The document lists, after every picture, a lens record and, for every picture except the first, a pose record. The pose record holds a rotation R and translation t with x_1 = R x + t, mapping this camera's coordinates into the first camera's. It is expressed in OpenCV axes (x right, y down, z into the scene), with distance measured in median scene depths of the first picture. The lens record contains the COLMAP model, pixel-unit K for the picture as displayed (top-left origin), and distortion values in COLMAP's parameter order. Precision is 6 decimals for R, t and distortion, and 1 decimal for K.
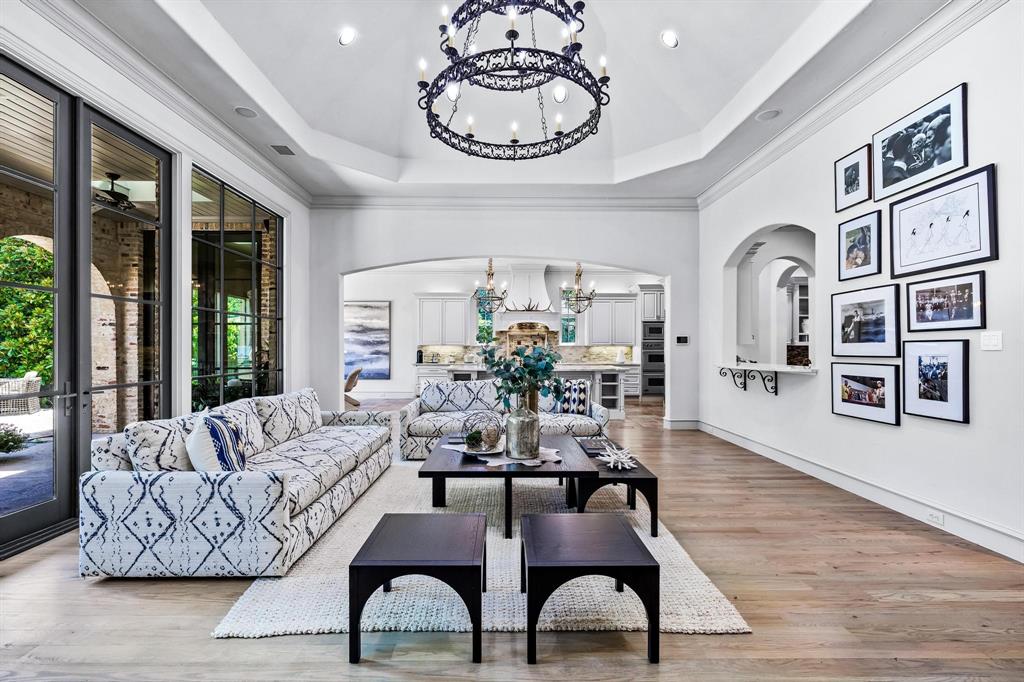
lens RADIAL K [[432.7, 0, 506.0], [0, 432.7, 347.1], [0, 0, 1]] dist [0.000018, -0.000142]
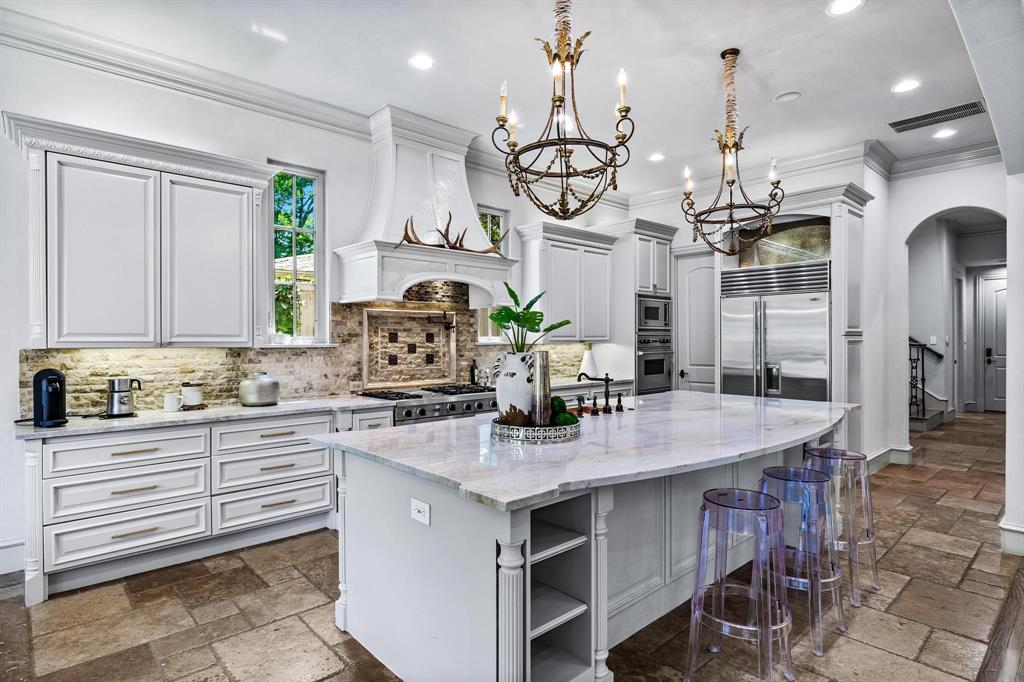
lens RADIAL K [[538.4, 0, 500.8], [0, 538.4, 338.2], [0, 0, 1]] dist [-0.002906, -0.001085]
pose [[0.751419, -0.003095, 0.659818, -0.545332], [0.005120, 0.999986, -0.001140, -0.021611], [-0.659806, 0.004235, 0.751424, 1.636814]]
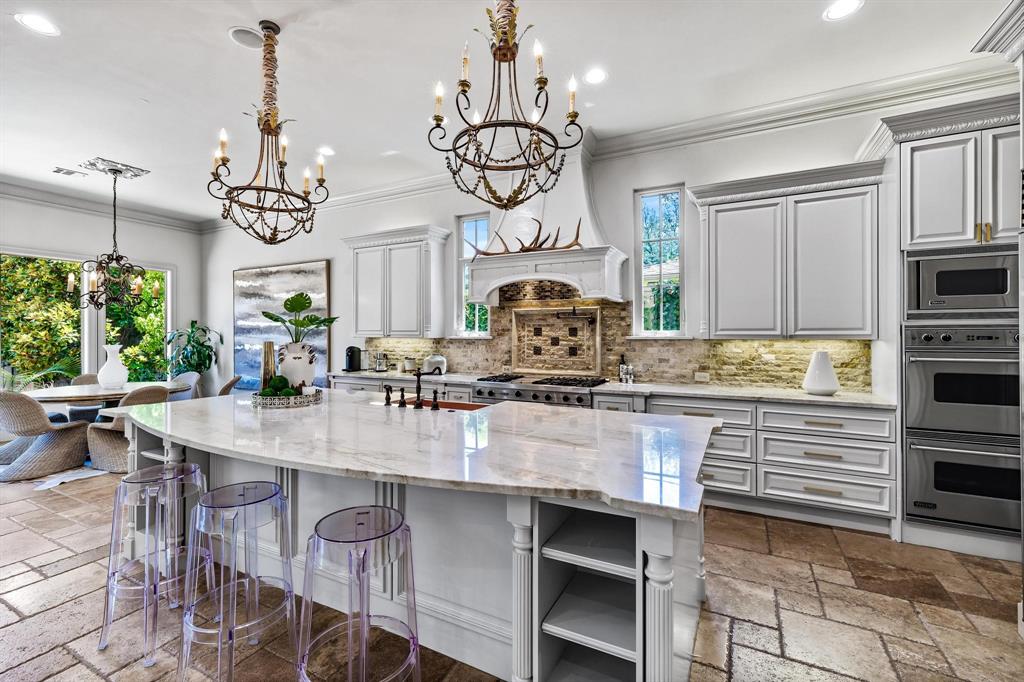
lens RADIAL K [[432.7, 0, 512.4], [0, 432.7, 335.7], [0, 0, 1]] dist [0.000018, -0.000142]
pose [[0.887362, -0.001292, -0.461071, 0.564917], [0.002532, 0.999995, 0.002071, -0.017679], [0.461066, -0.003005, 0.887361, 1.642417]]
